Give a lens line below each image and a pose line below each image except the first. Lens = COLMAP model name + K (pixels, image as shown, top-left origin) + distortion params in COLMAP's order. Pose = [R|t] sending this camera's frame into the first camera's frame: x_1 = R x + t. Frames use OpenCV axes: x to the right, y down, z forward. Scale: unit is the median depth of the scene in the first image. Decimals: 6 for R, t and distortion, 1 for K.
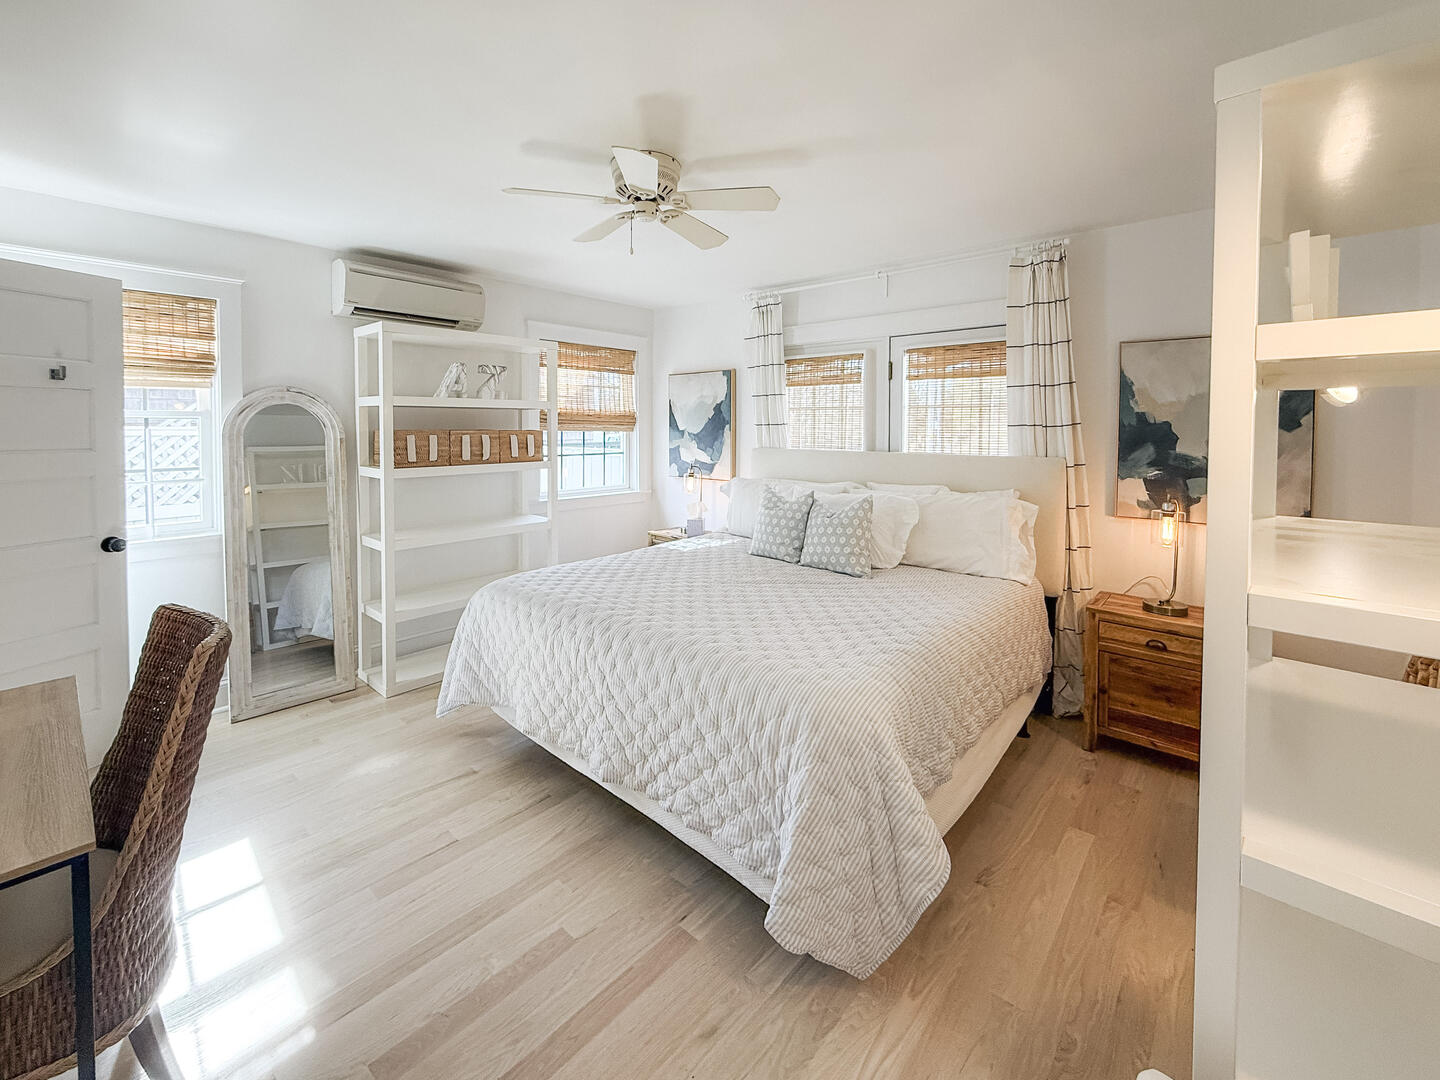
lens RADIAL K [[587.3, 0, 711.6], [0, 587.3, 538.8], [0, 0, 1]] dist [0.004638, -0.000652]
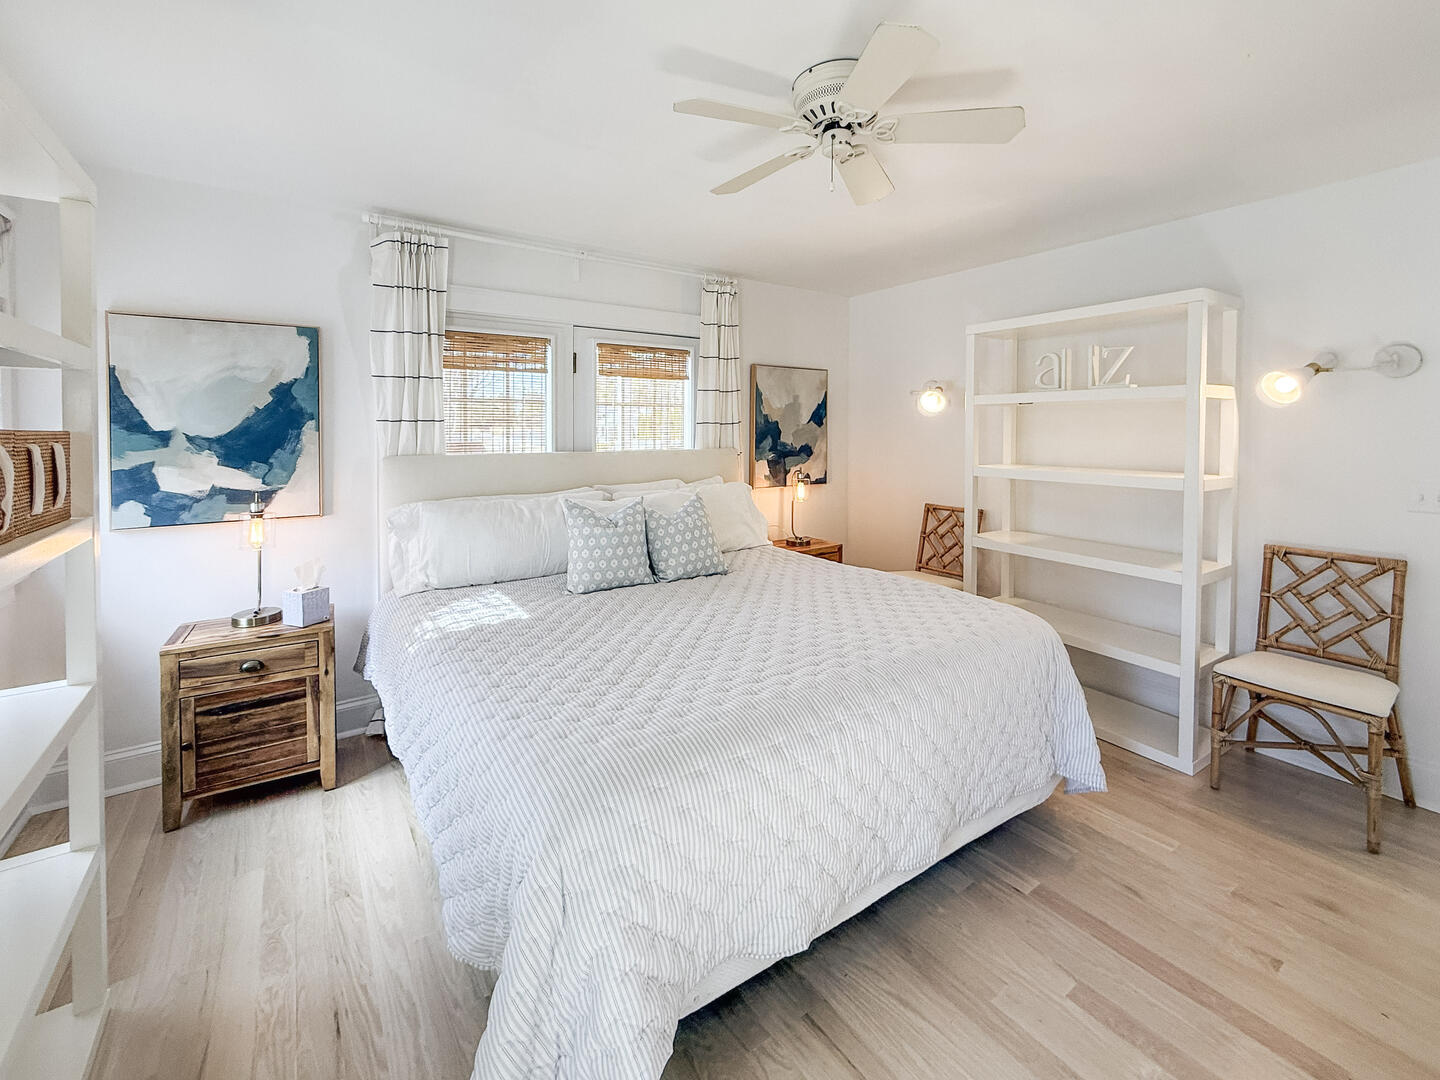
lens RADIAL K [[587.3, 0, 713.8], [0, 587.3, 528.2], [0, 0, 1]] dist [0.004638, -0.000652]
pose [[0.257812, -0.171142, 0.950917, -0.507651], [0.178982, 0.975613, 0.127062, -0.104525], [-0.949473, 0.137439, 0.282156, 0.529478]]
